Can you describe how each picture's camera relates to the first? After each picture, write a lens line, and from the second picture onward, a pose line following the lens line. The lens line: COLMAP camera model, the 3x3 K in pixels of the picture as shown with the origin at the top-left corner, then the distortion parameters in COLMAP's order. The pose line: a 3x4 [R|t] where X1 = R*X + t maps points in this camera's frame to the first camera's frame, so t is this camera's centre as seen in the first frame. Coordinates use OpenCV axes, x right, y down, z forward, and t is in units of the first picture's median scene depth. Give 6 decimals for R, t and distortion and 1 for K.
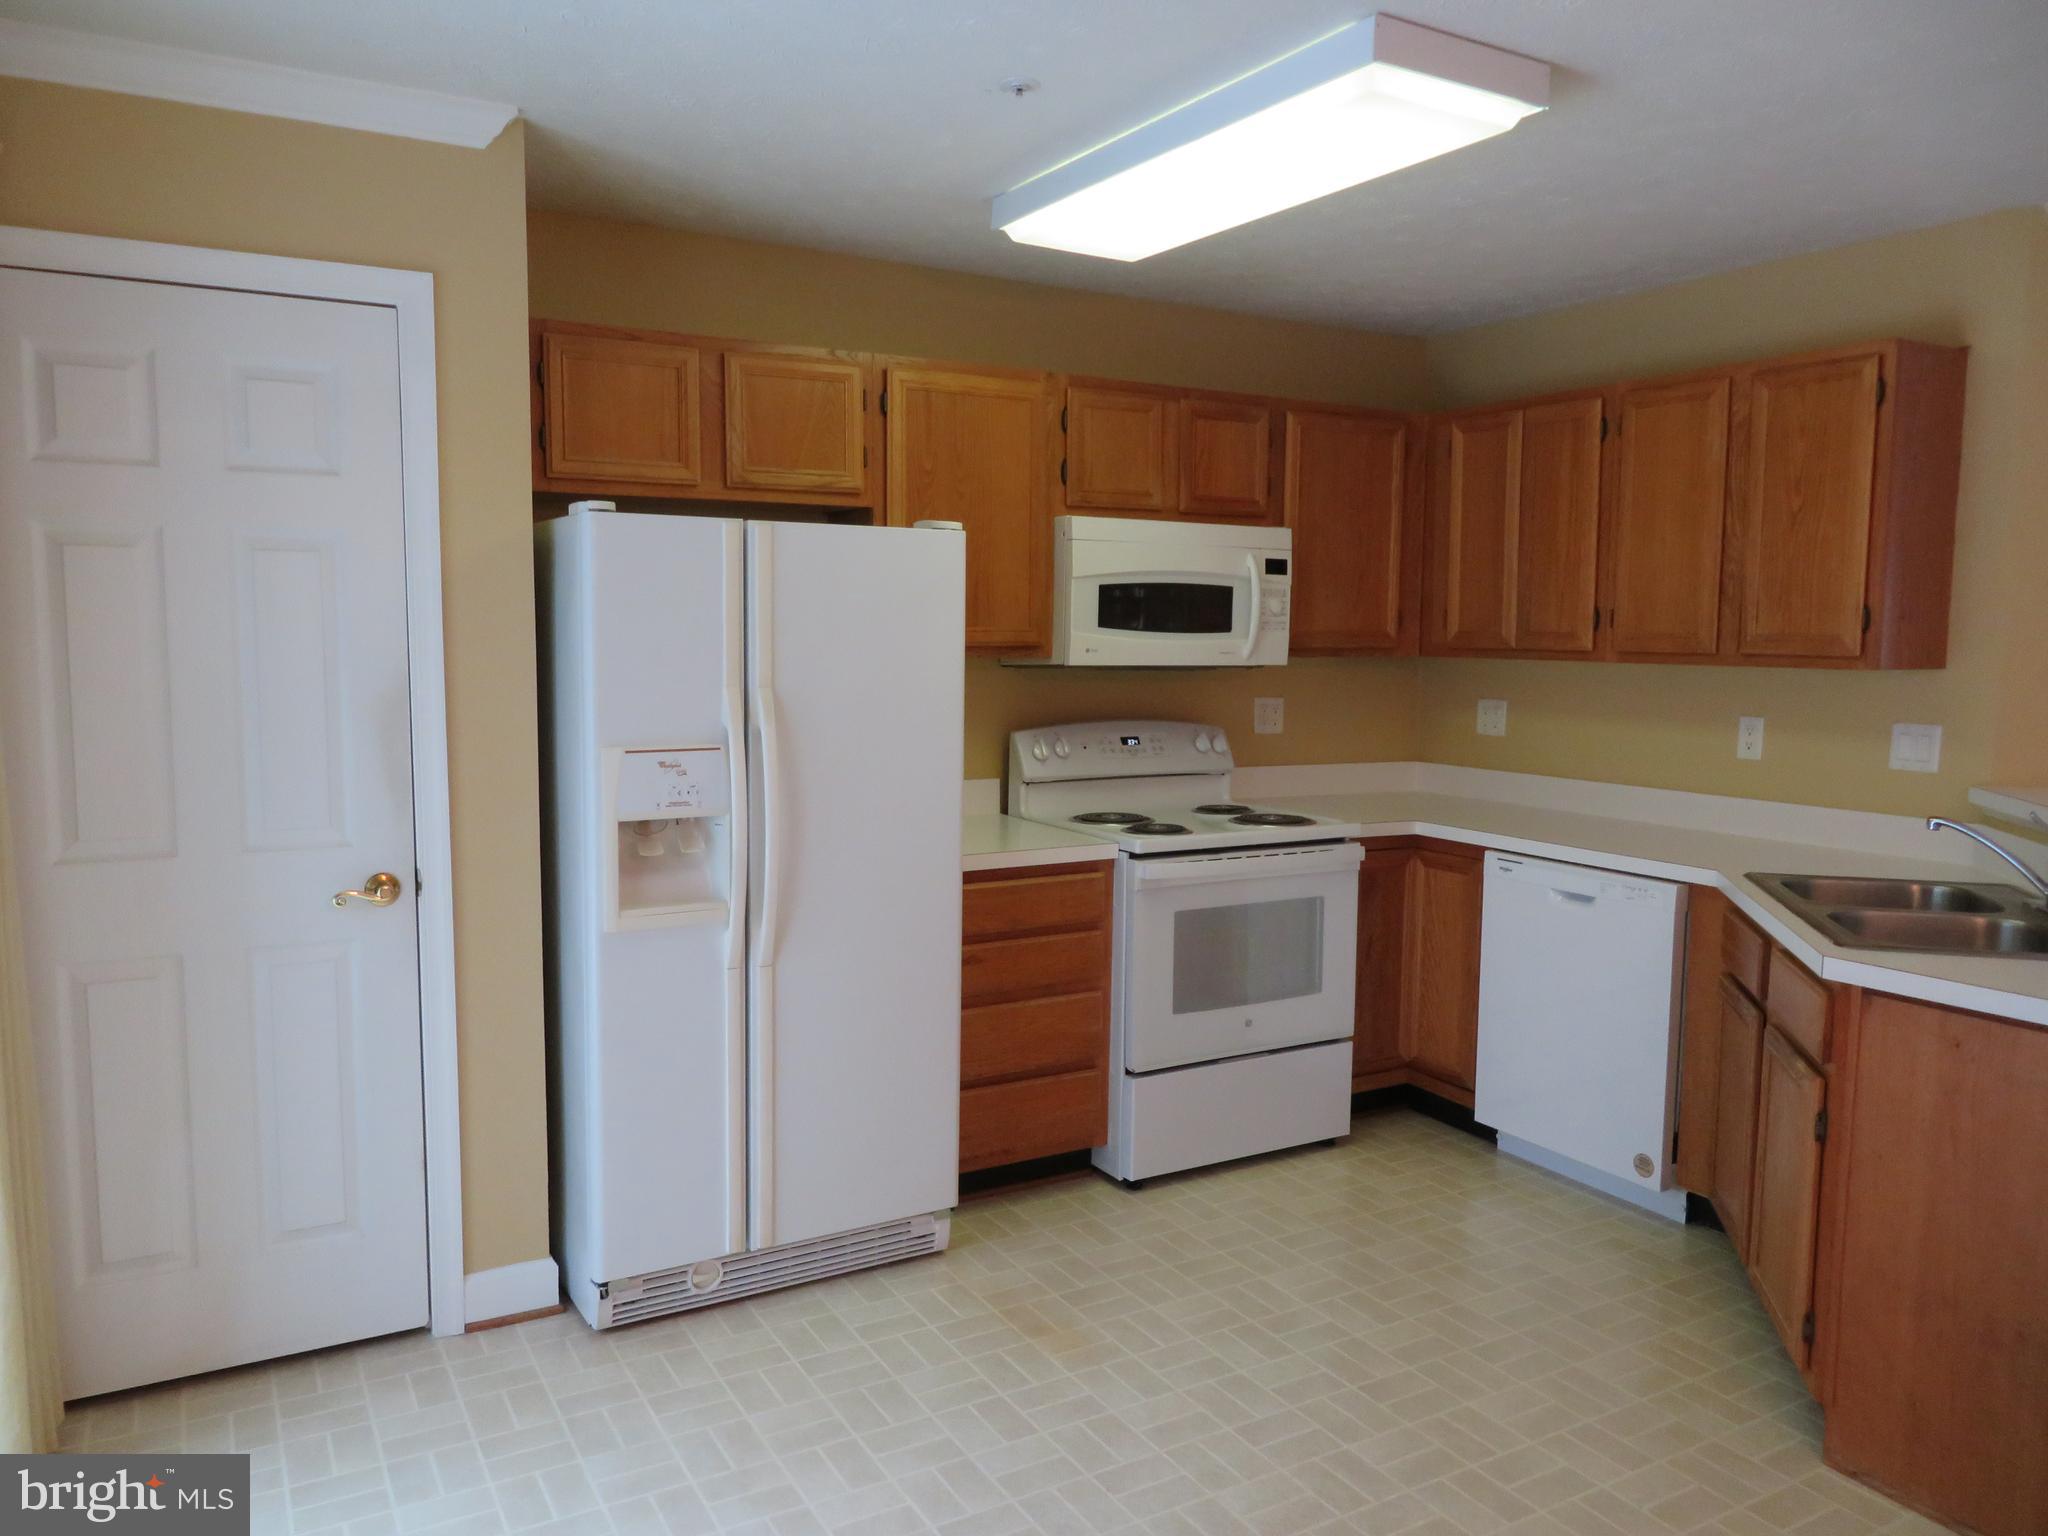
lens RADIAL K [[1467.1, 0, 1016.0], [0, 1467.1, 767.6], [0, 0, 1]] dist [-0.008323, -0.001226]
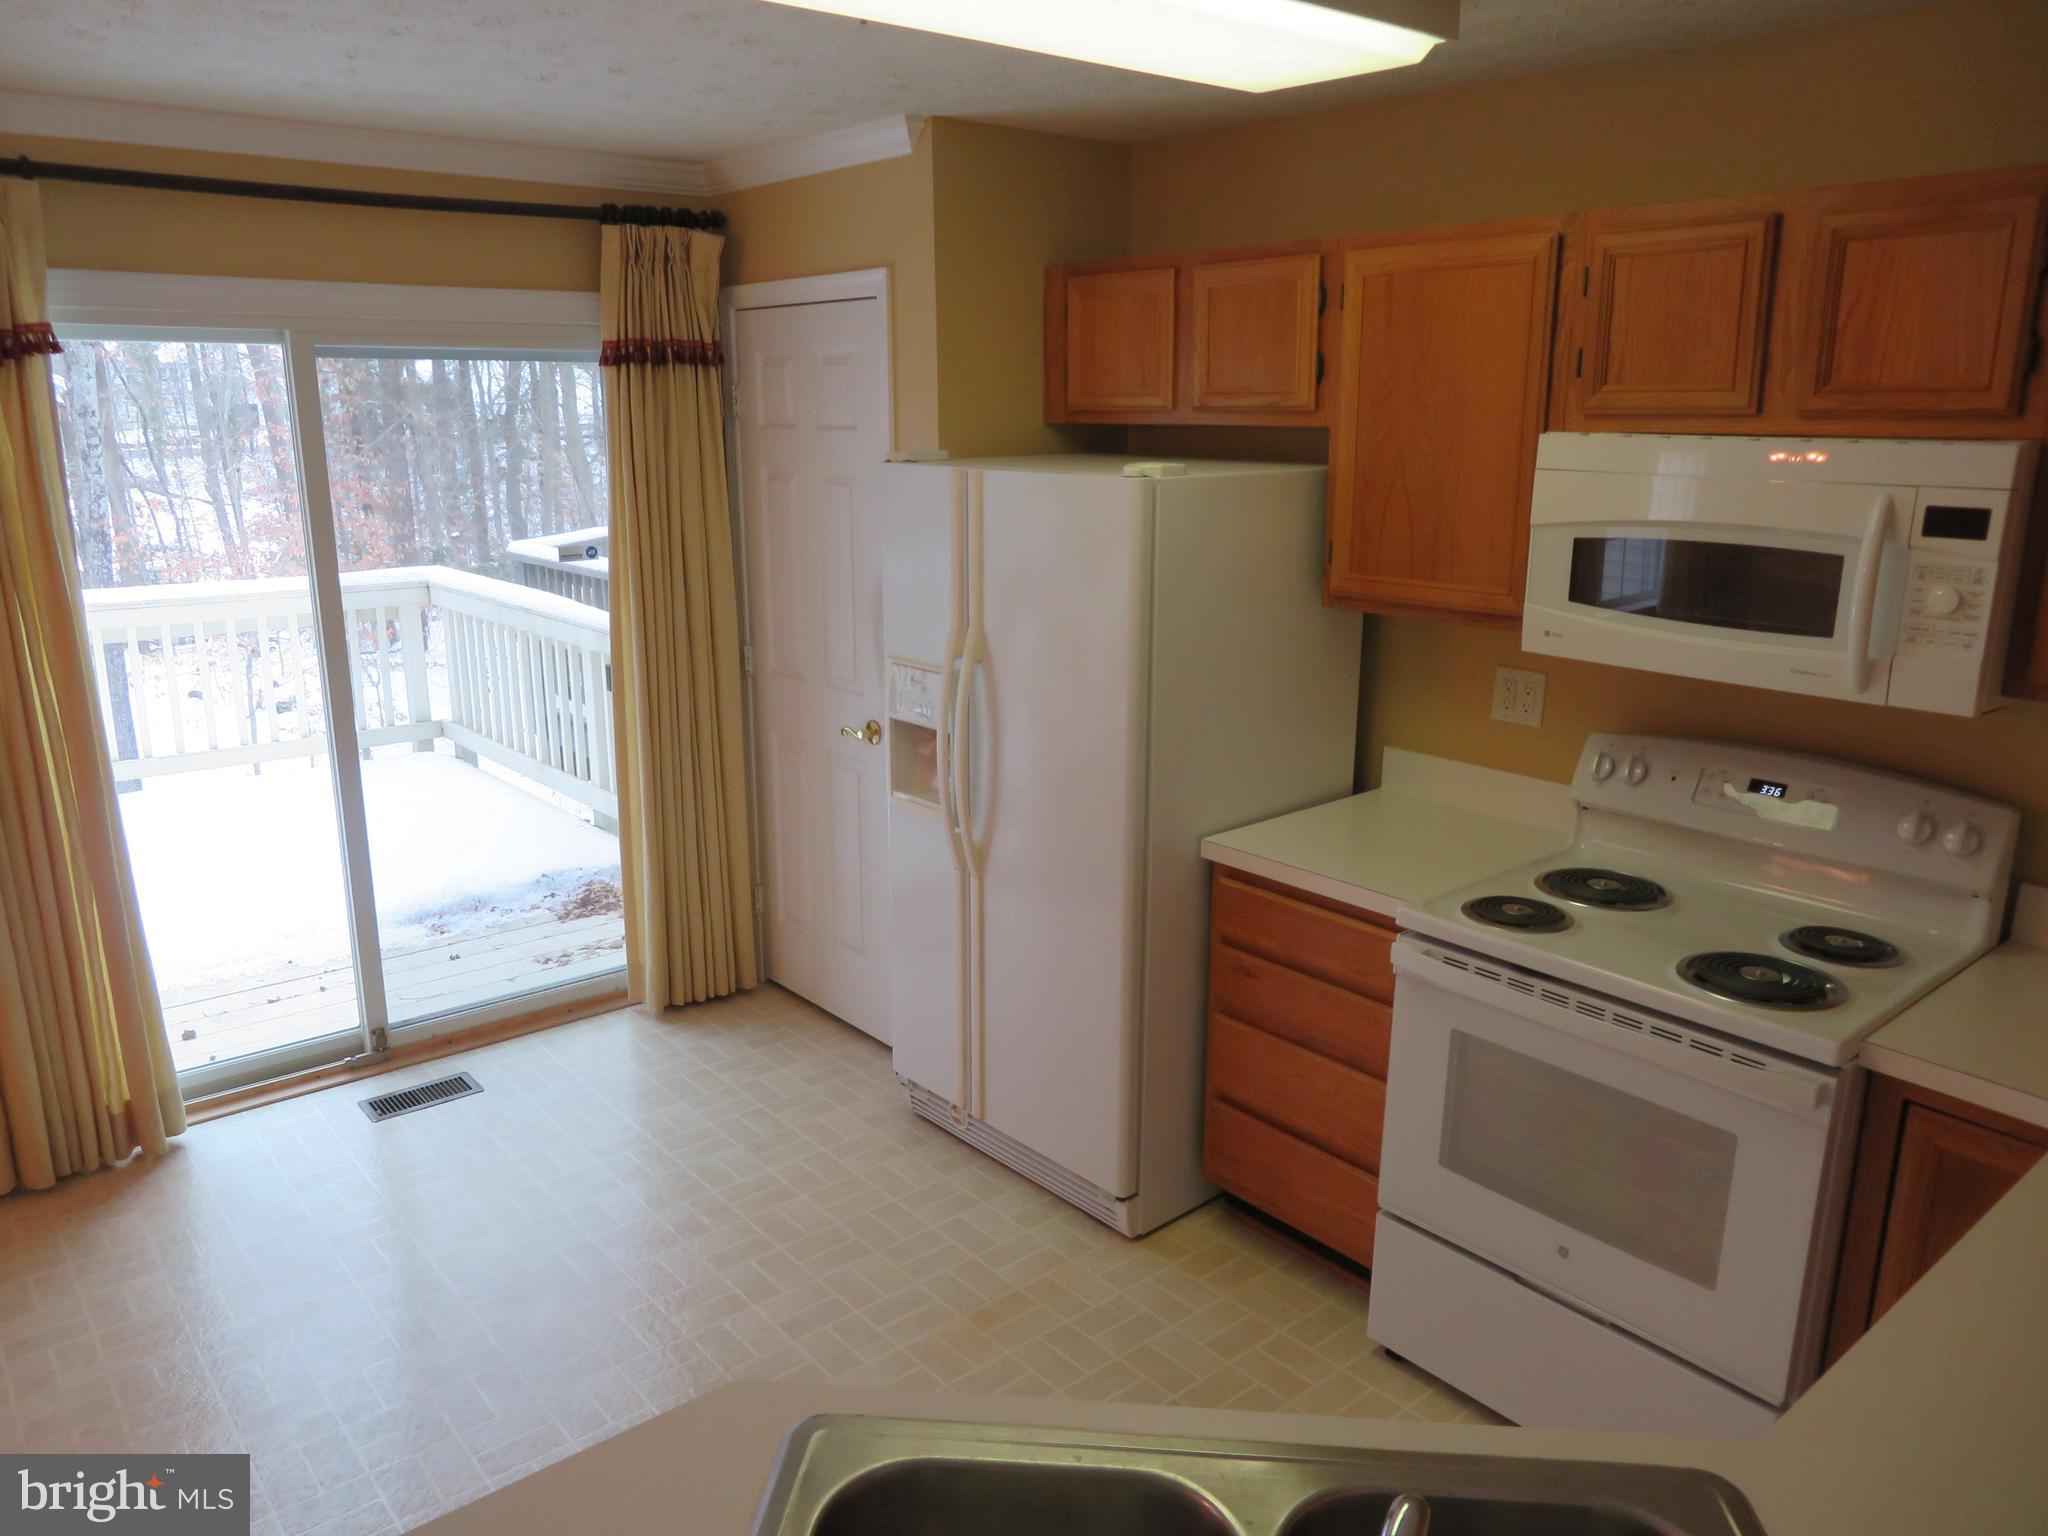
lens RADIAL K [[1474.1, 0, 1024.0], [0, 1474.1, 768.0], [0, 0, 1]] dist [0.007780, 0.003503]
pose [[0.175818, 0.232649, -0.956537, 0.711409], [-0.092449, 0.971281, 0.219242, -0.154706], [0.980072, 0.049884, 0.192277, 0.666318]]
